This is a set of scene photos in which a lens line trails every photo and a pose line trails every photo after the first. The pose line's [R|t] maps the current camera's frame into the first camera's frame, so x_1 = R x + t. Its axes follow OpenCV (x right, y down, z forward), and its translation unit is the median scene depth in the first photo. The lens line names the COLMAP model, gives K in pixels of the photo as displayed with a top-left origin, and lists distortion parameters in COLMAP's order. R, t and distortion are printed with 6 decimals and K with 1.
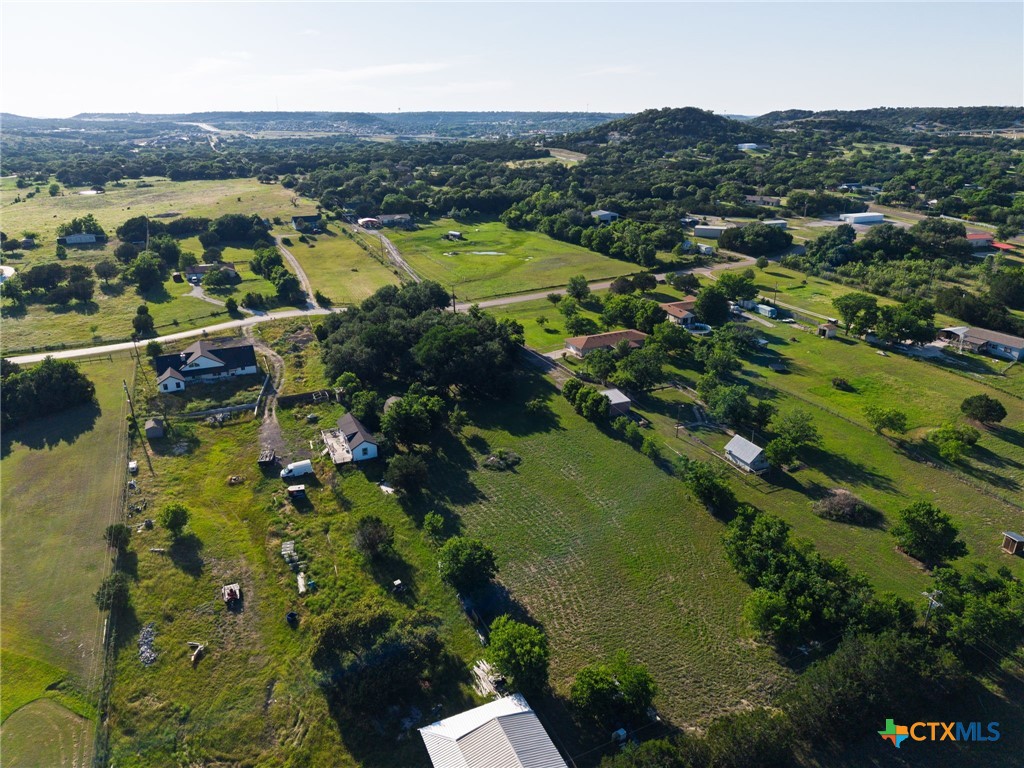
lens RADIAL K [[674.0, 0, 512.0], [0, 674.0, 384.0], [0, 0, 1]] dist [0.004472, -0.005026]
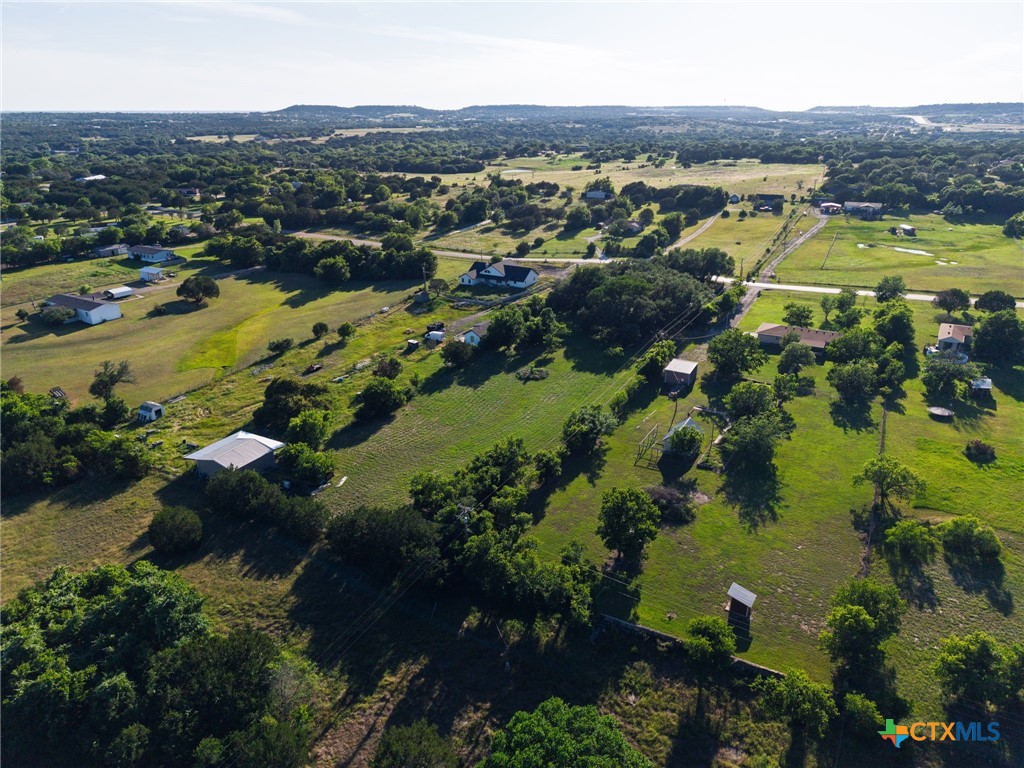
lens RADIAL K [[674.0, 0, 512.0], [0, 674.0, 384.0], [0, 0, 1]] dist [0.004472, -0.005026]
pose [[0.597088, 0.297919, -0.744802, 0.666564], [-0.291094, 0.945658, 0.144898, -0.024638], [0.747496, 0.130290, 0.651363, 0.164692]]
